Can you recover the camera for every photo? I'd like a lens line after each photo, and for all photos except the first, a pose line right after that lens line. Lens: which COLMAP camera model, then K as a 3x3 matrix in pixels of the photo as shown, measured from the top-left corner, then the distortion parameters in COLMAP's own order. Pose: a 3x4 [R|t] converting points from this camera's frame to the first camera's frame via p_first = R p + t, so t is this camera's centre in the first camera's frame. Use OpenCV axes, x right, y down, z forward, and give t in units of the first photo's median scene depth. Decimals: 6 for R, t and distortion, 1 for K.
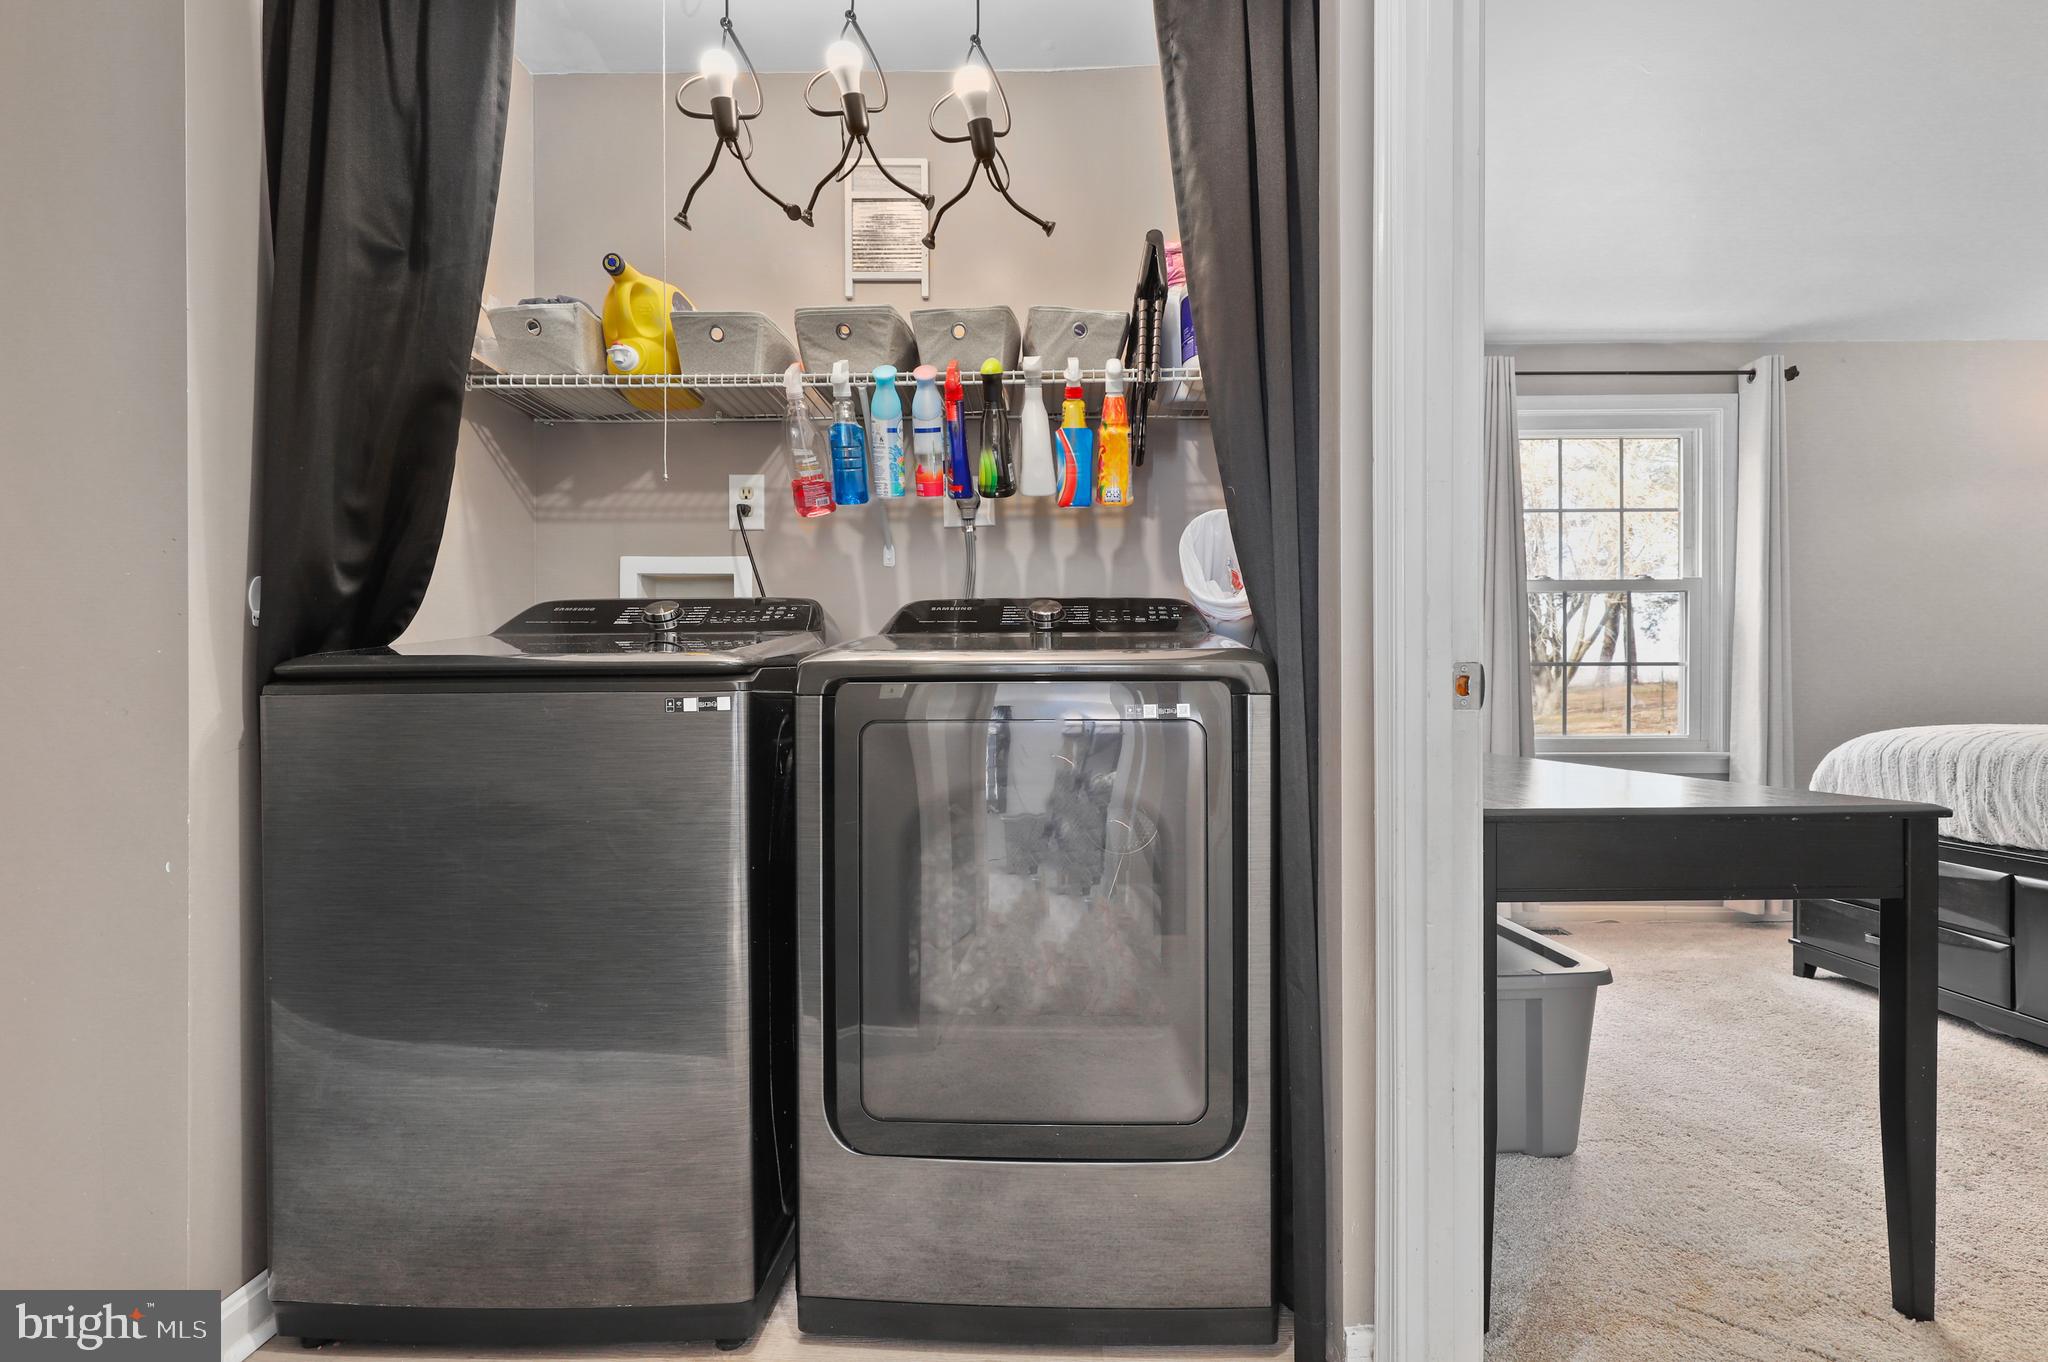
lens RADIAL K [[924.1, 0, 1043.0], [0, 924.1, 703.2], [0, 0, 1]] dist [0.000365, -0.000155]
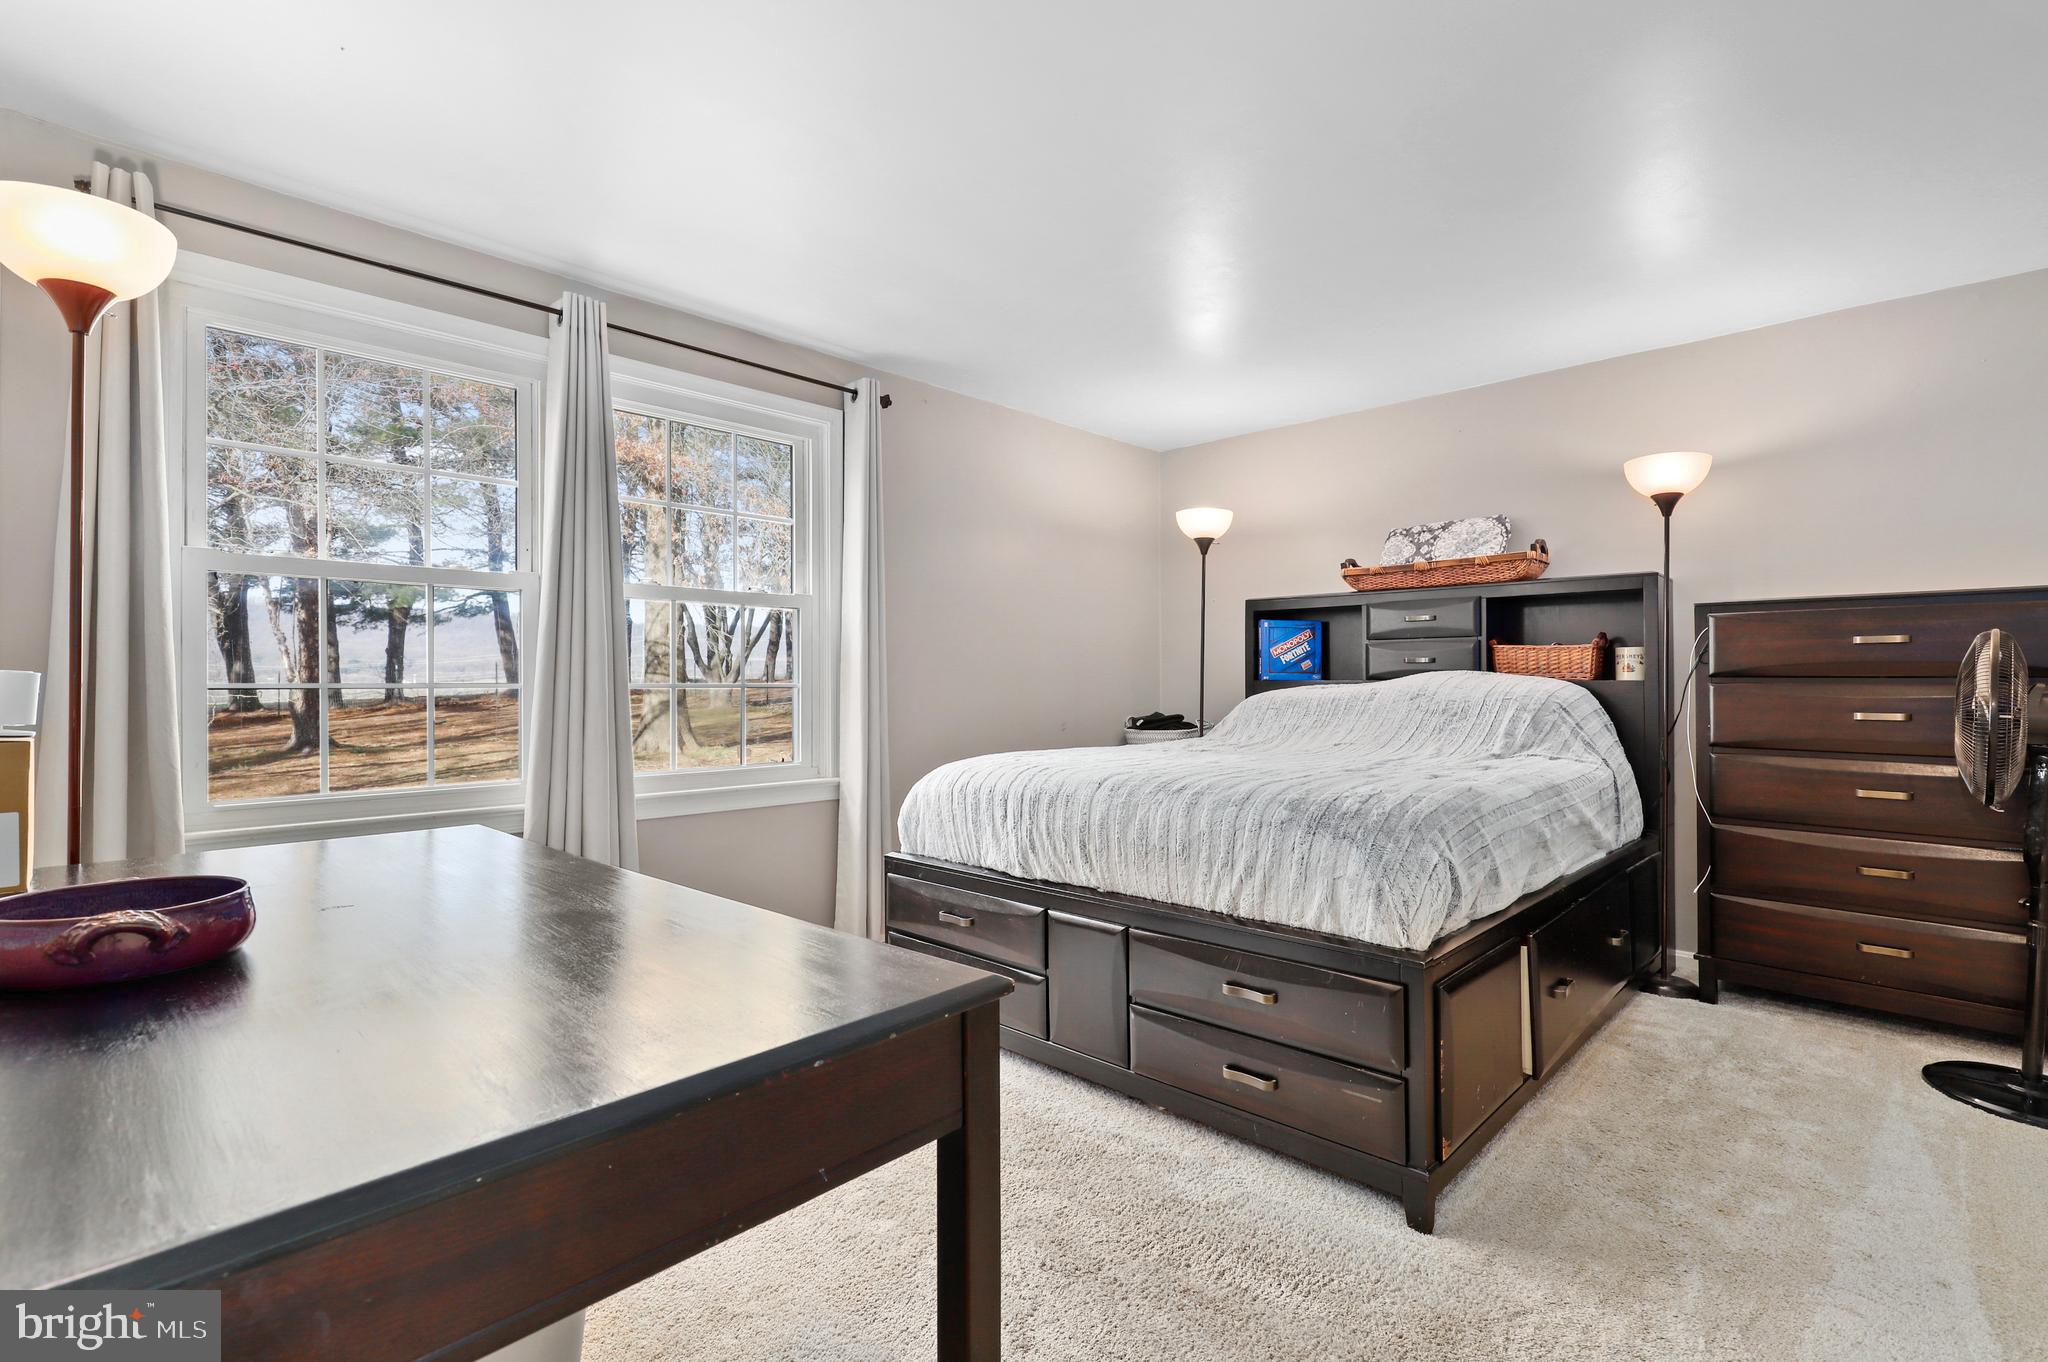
lens RADIAL K [[924.1, 0, 1065.2], [0, 924.1, 667.1], [0, 0, 1]] dist [0.000365, -0.000155]
pose [[0.660490, 0.012248, 0.750735, 0.275996], [0.008719, 0.999674, -0.023981, -0.060549], [-0.750784, 0.022384, 0.660168, 0.288721]]
